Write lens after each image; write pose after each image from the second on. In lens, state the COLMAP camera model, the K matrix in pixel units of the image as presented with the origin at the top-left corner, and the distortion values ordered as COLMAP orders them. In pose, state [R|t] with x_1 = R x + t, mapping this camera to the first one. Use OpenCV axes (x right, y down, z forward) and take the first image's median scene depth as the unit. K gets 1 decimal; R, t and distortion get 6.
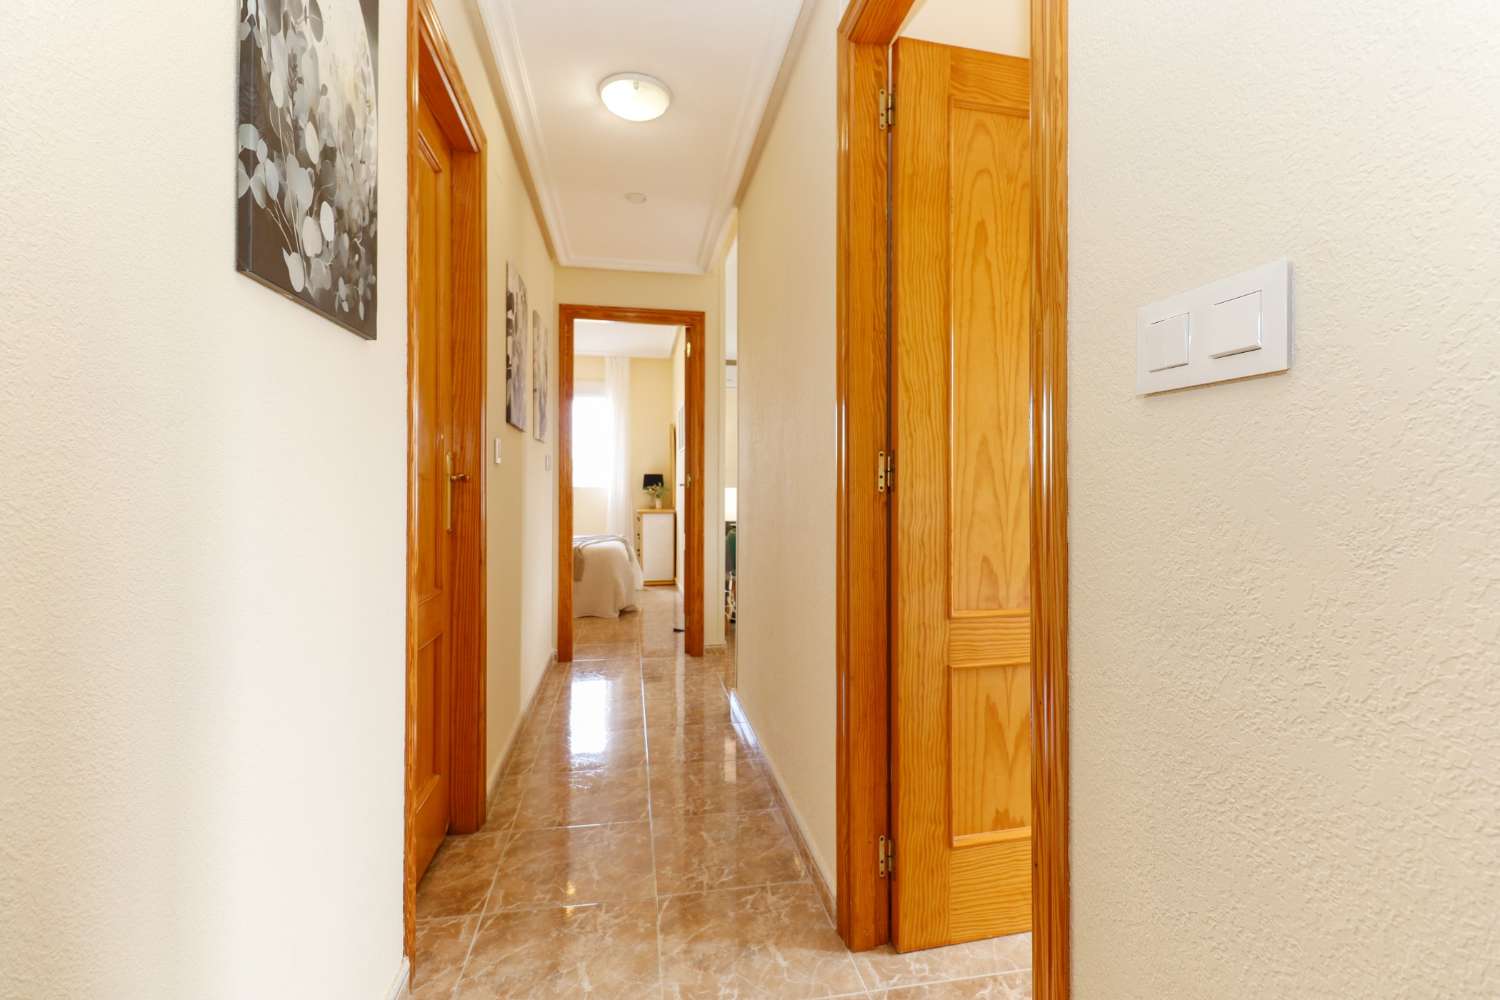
lens RADIAL K [[692.6, 0, 749.4], [0, 692.6, 494.4], [0, 0, 1]] dist [0.002538, 0.000270]
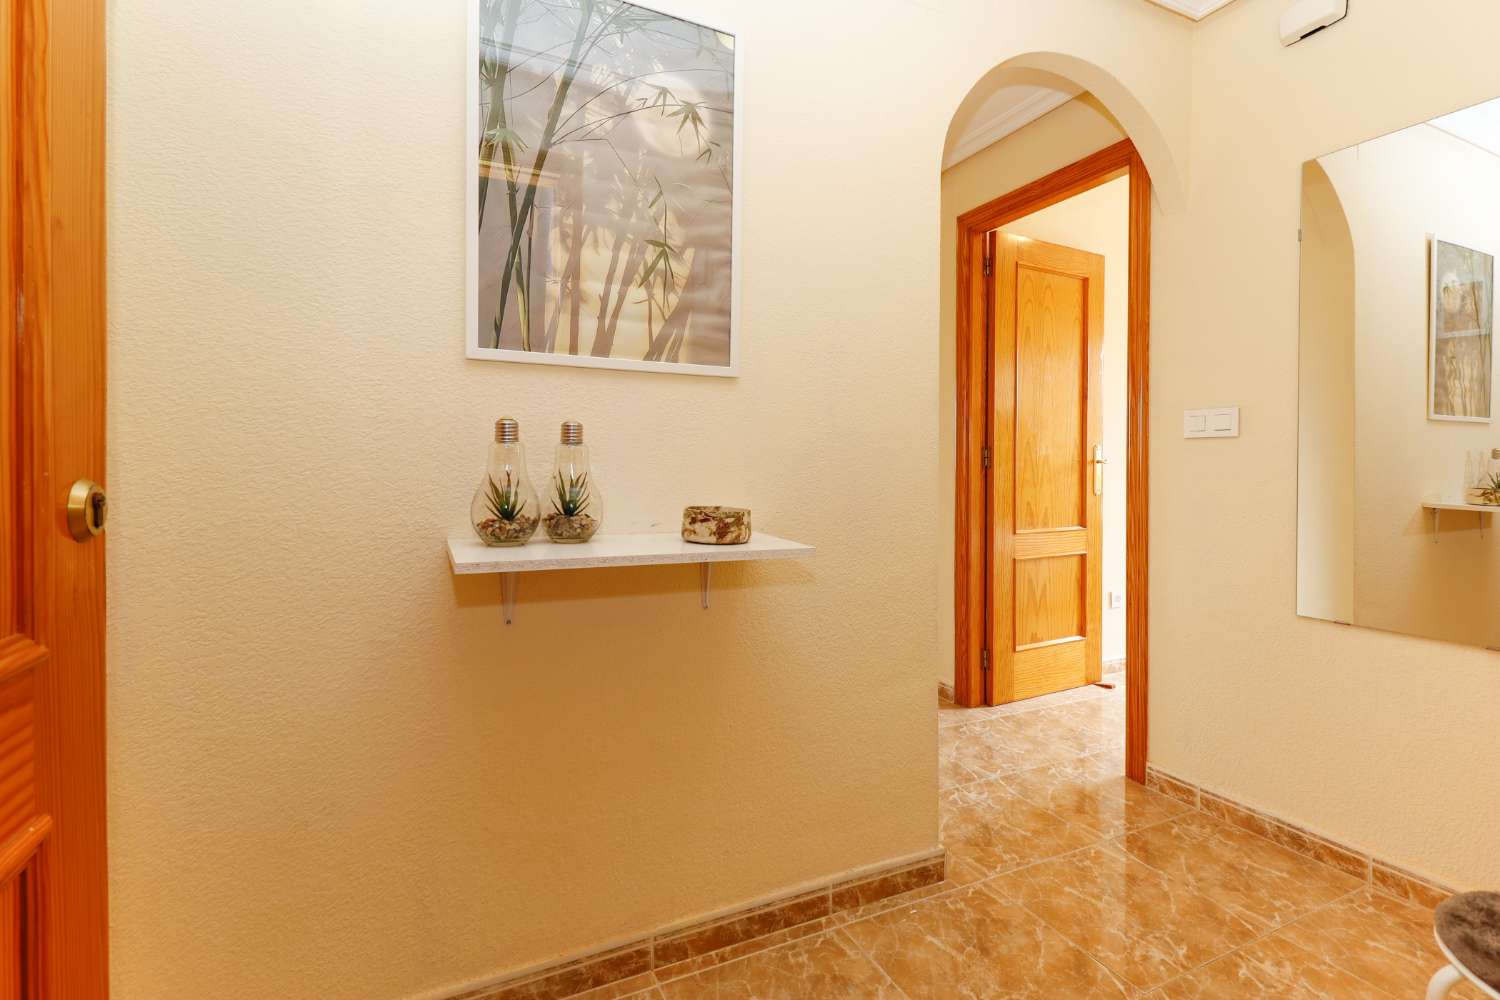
lens RADIAL K [[692.6, 0, 749.9], [0, 692.6, 491.1], [0, 0, 1]] dist [0.002538, 0.000270]
pose [[0.965661, -0.007290, 0.259702, -0.926543], [0.000832, 0.999688, 0.024969, 0.010034], [-0.259802, -0.023895, 0.965366, -0.670578]]
